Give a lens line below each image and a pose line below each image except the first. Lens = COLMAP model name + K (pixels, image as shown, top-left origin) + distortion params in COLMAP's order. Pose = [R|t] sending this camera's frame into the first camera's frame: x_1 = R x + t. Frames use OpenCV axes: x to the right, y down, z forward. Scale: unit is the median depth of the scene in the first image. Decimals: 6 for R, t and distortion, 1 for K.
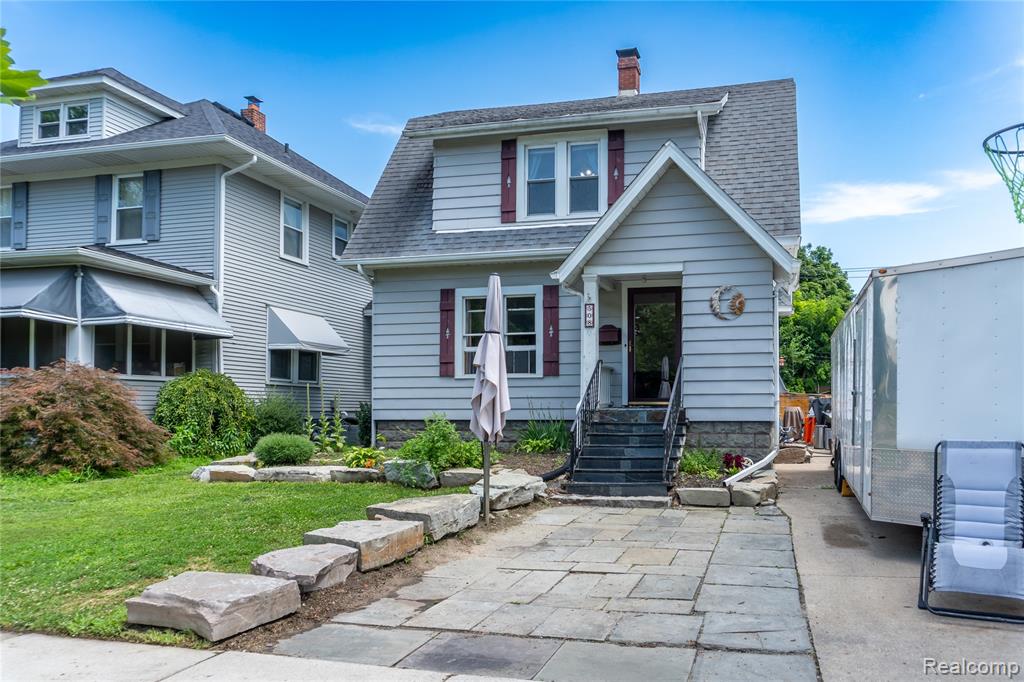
lens RADIAL K [[698.2, 0, 621.5], [0, 698.2, 384.8], [0, 0, 1]] dist [-0.008730, -0.001720]
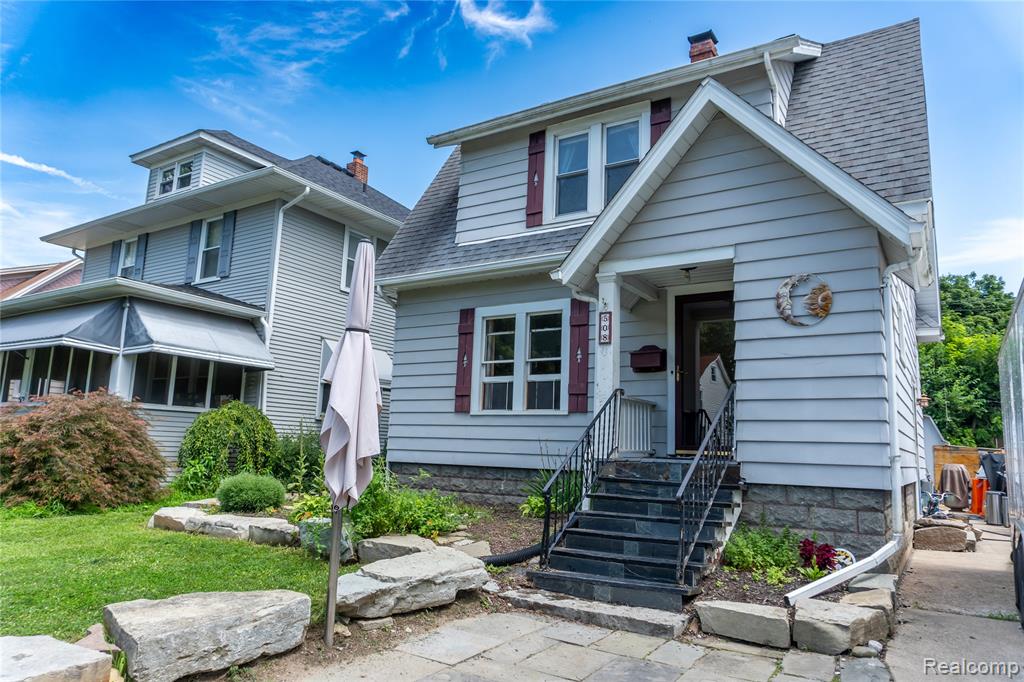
lens RADIAL K [[659.7, 0, 534.7], [0, 659.7, 343.1], [0, 0, 1]] dist [-0.013626, -0.003132]
pose [[0.943291, -0.020367, -0.331341, 0.095760], [-0.023535, 0.991502, -0.127948, 0.005202], [0.331131, 0.128490, 0.934795, 0.286141]]
